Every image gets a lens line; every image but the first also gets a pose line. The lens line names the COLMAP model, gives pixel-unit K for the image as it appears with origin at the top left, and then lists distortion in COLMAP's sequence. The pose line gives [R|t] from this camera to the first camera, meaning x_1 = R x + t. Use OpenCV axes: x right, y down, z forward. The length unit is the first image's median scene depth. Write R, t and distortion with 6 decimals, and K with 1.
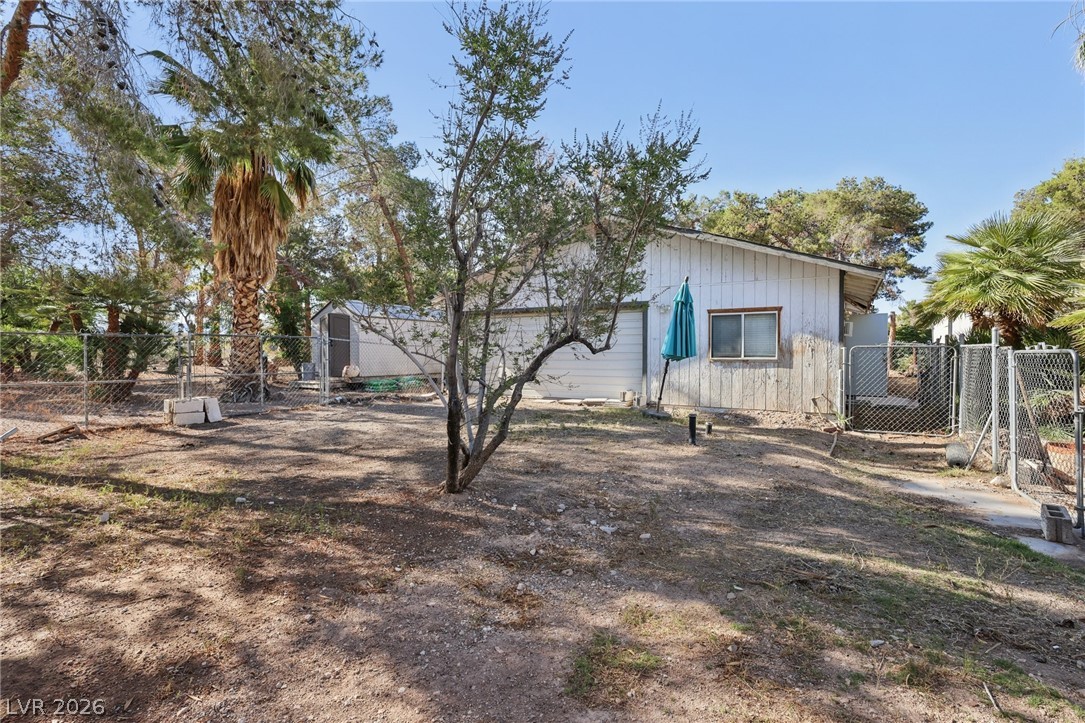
lens RADIAL K [[496.8, 0, 542.4], [0, 496.8, 359.0], [0, 0, 1]] dist [-0.000002, -0.000010]
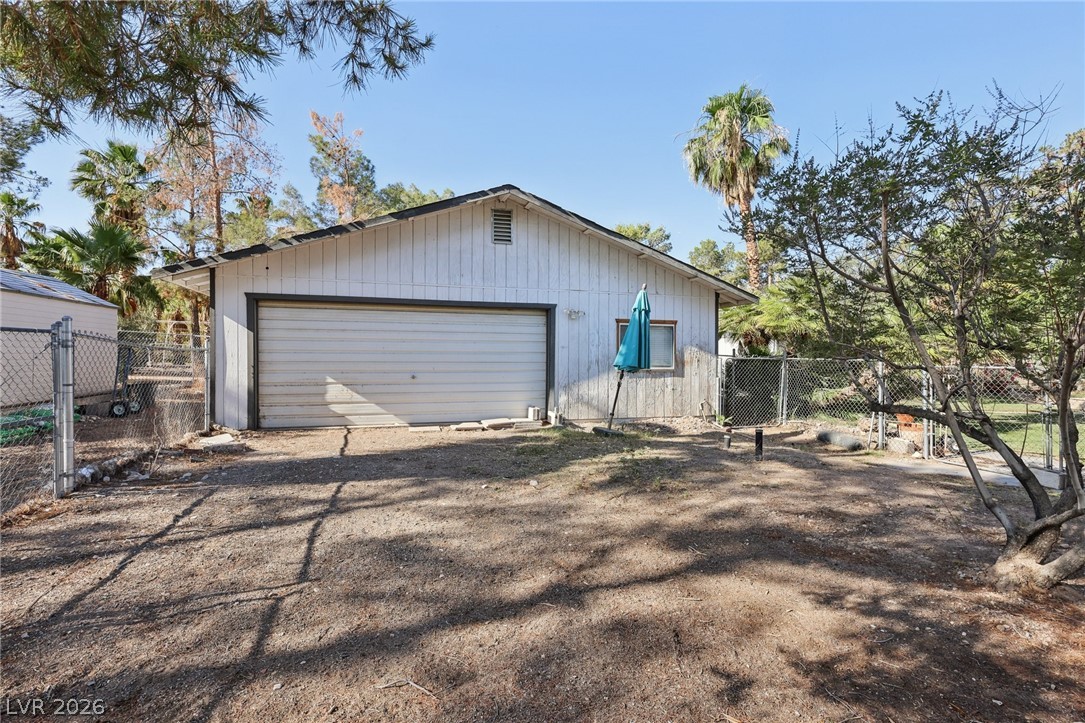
lens RADIAL K [[496.8, 0, 542.4], [0, 496.8, 362.9], [0, 0, 1]] dist [-0.000002, -0.000010]
pose [[0.679350, -0.004607, 0.733800, -0.515302], [0.002166, 0.999989, 0.004273, -0.018443], [-0.733811, -0.001313, 0.679352, 0.473877]]
